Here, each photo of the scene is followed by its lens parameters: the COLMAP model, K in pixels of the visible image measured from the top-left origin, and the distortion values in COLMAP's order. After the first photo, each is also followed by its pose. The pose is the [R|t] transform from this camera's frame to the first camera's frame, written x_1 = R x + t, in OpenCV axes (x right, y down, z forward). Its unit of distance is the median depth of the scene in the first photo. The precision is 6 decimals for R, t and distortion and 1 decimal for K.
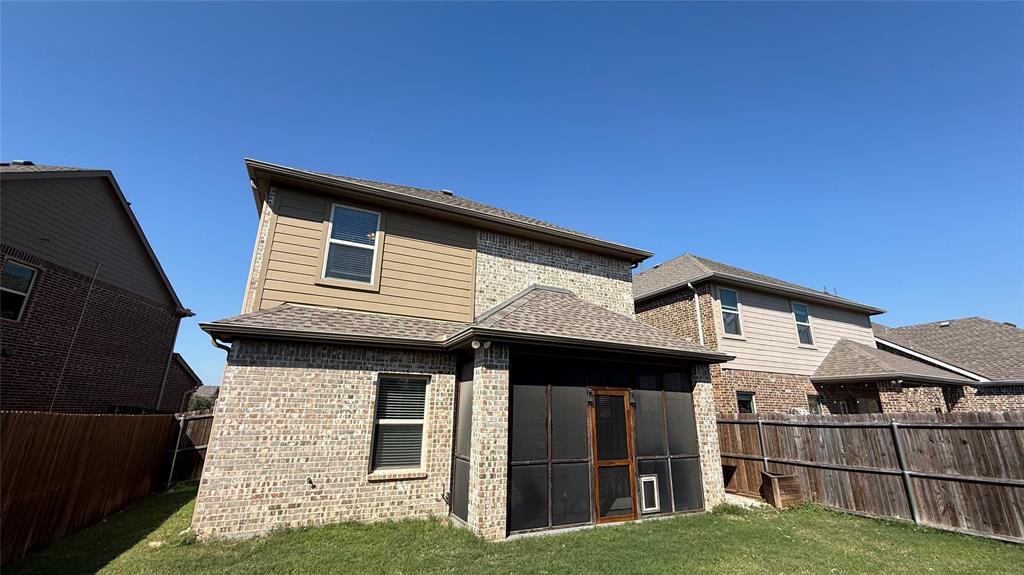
lens RADIAL K [[410.6, 0, 511.1], [0, 410.6, 290.6], [0, 0, 1]] dist [0.000008, 0.000178]
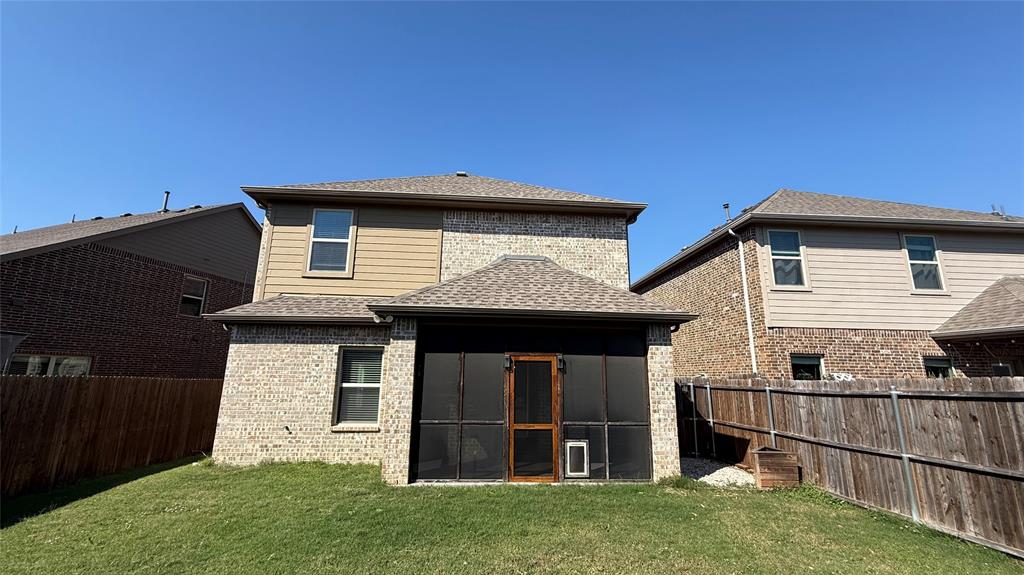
lens RADIAL K [[410.6, 0, 509.5], [0, 410.6, 291.0], [0, 0, 1]] dist [0.000008, 0.000178]
pose [[0.927852, -0.076733, -0.364969, 0.552288], [0.104579, 0.992875, 0.057120, 0.021111], [0.357985, -0.091167, 0.929266, 0.060709]]
